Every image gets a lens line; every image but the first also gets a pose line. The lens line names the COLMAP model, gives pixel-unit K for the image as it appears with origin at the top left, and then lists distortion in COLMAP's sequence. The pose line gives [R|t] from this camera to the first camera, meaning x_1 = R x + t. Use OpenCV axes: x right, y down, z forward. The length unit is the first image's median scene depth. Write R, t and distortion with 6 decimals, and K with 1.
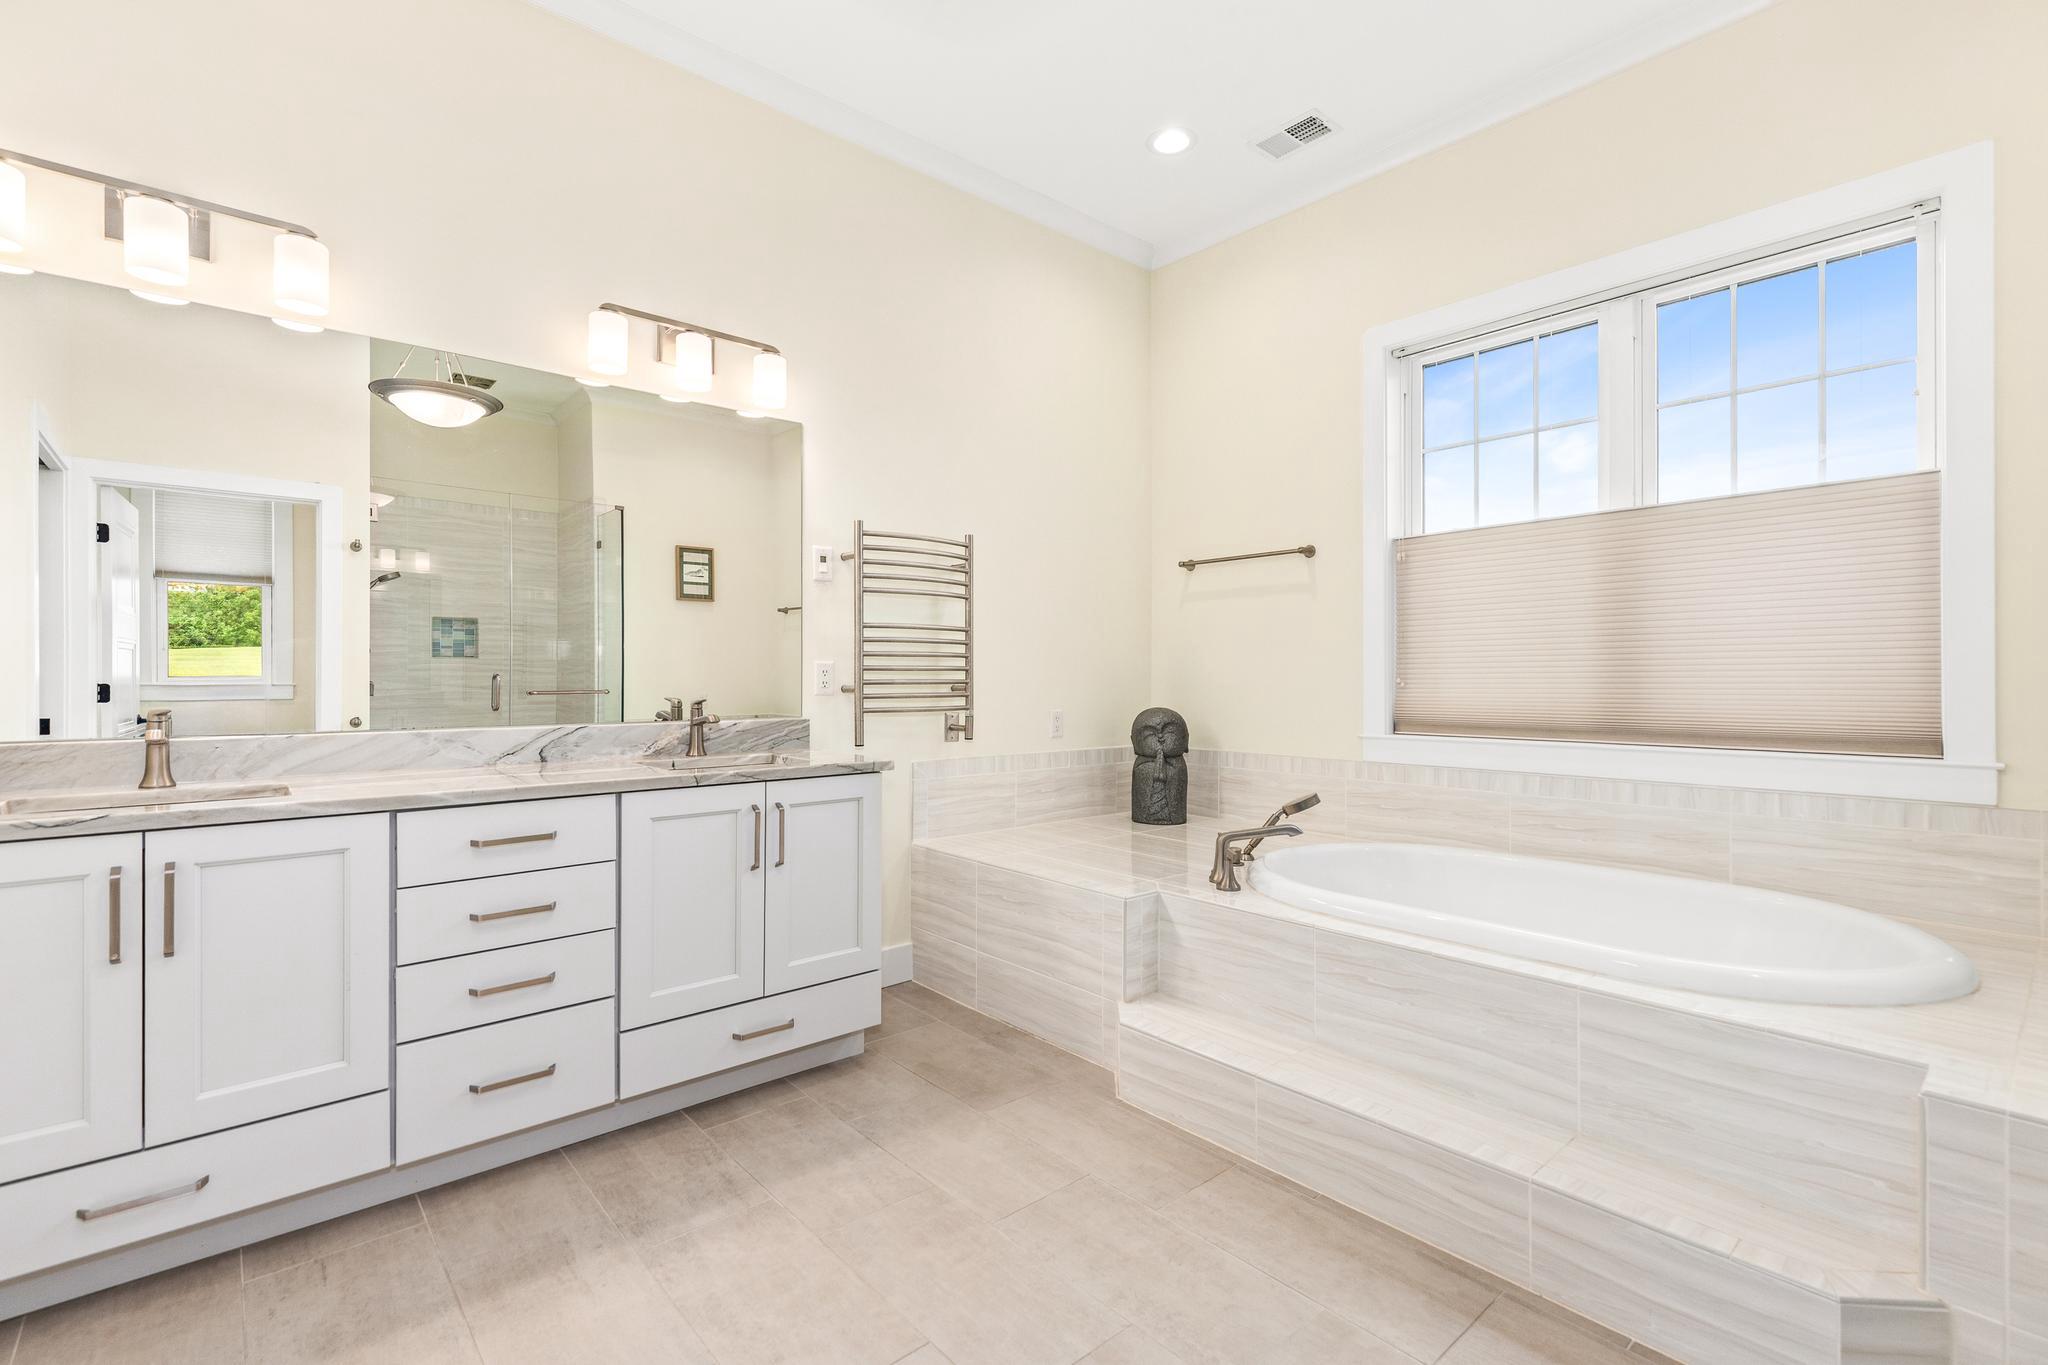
lens RADIAL K [[916.6, 0, 1017.1], [0, 916.6, 679.9], [0, 0, 1]] dist [0.003991, 0.000036]
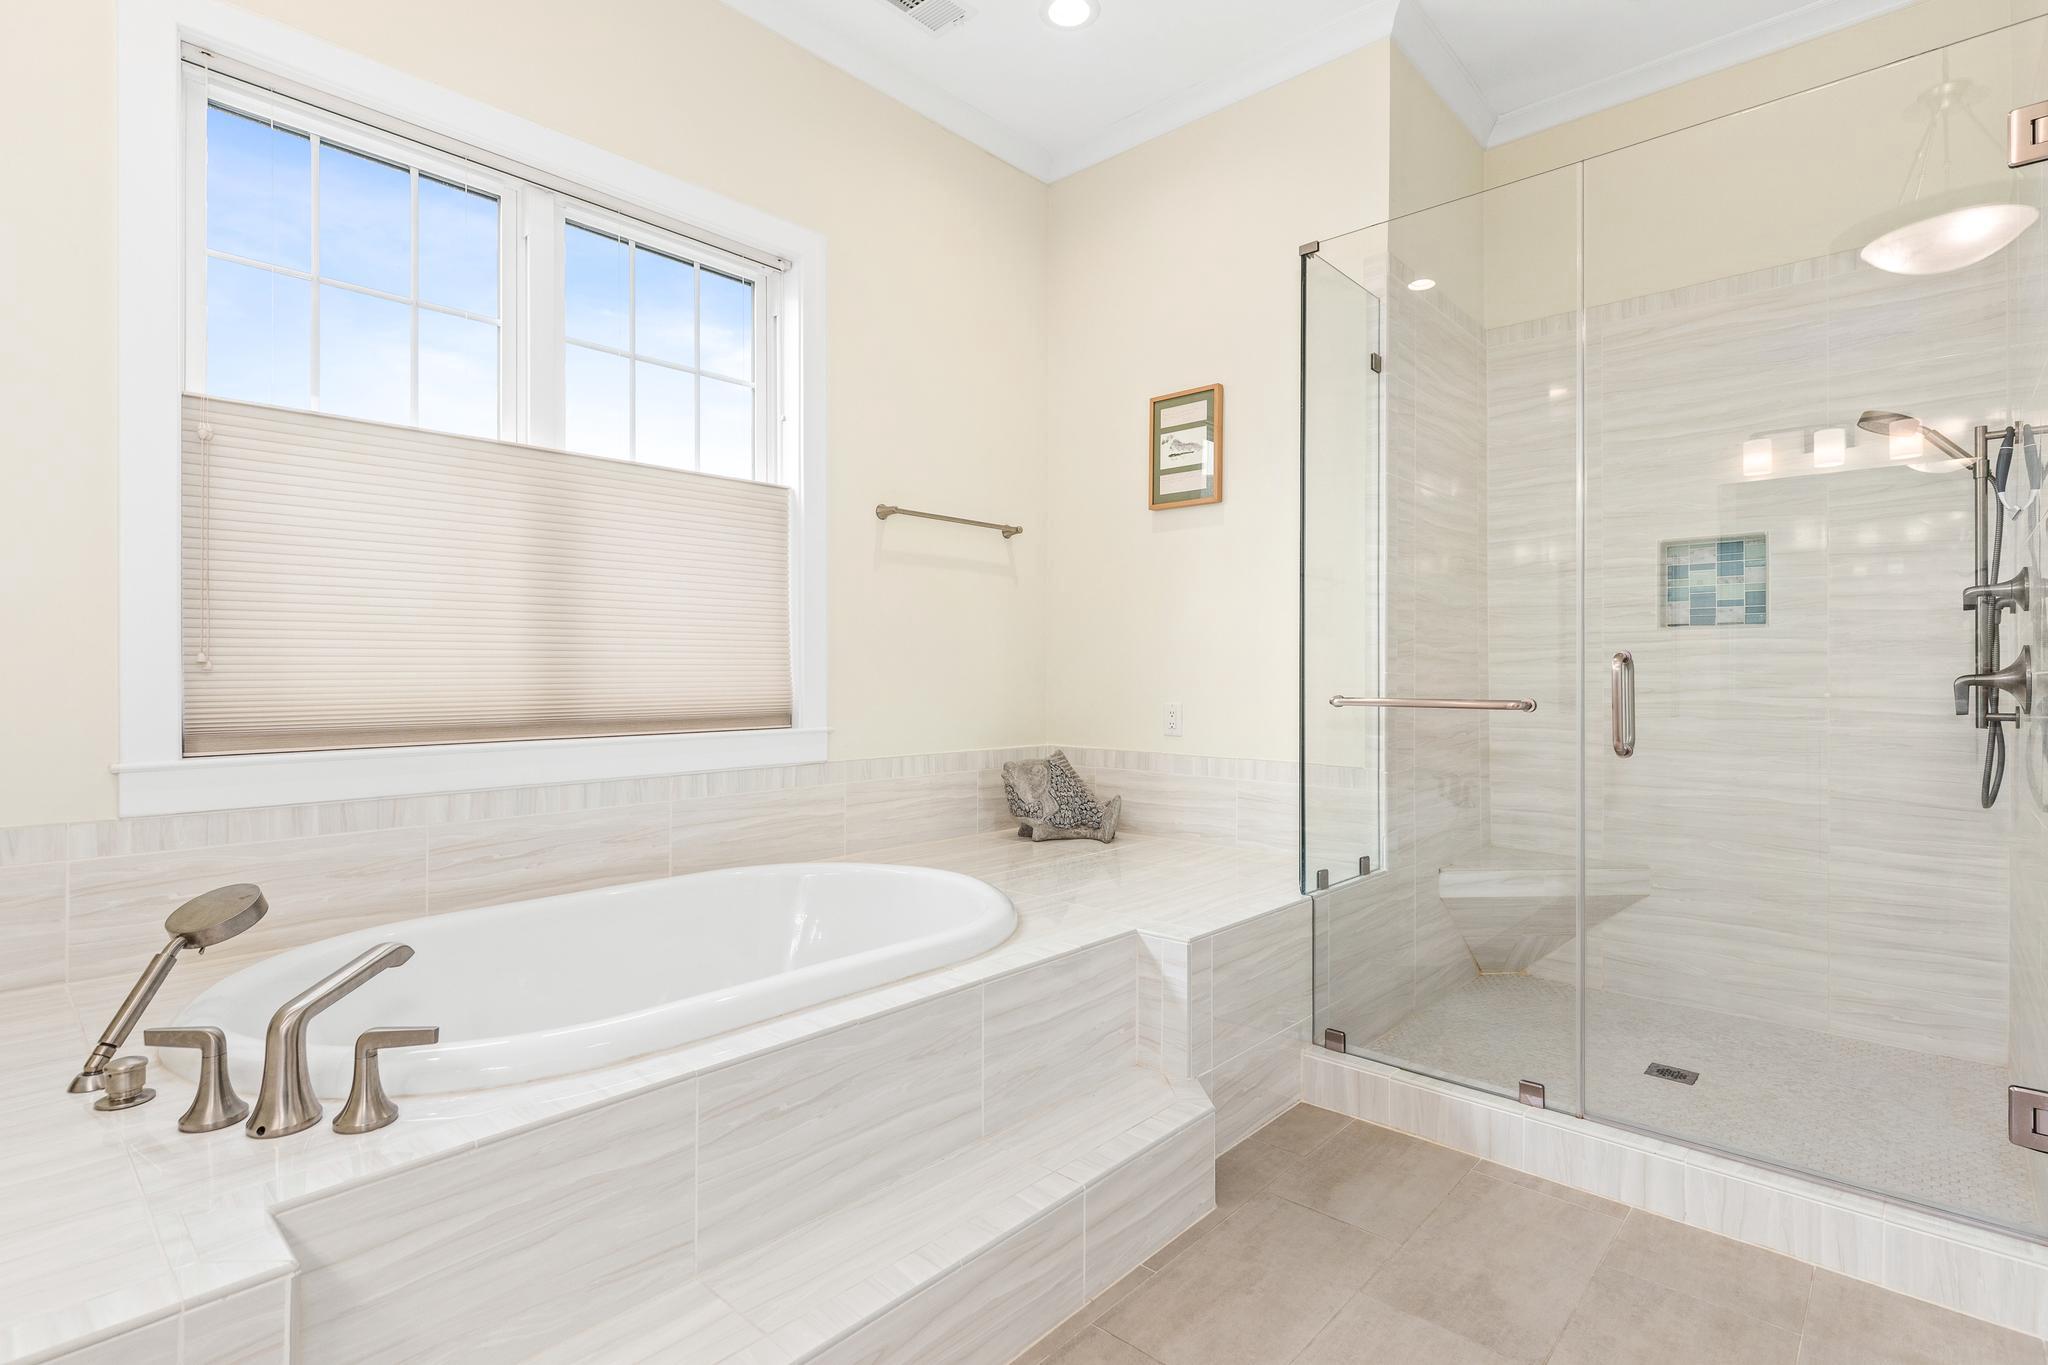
lens RADIAL K [[987.1, 0, 1024.0], [0, 987.1, 682.5], [0, 0, 1]] dist [0.000321, -0.000269]
pose [[-0.106713, -0.006407, 0.994269, -0.251647], [0.005180, 0.999962, 0.007000, 0.016484], [-0.994276, 0.005898, -0.106676, 0.694267]]
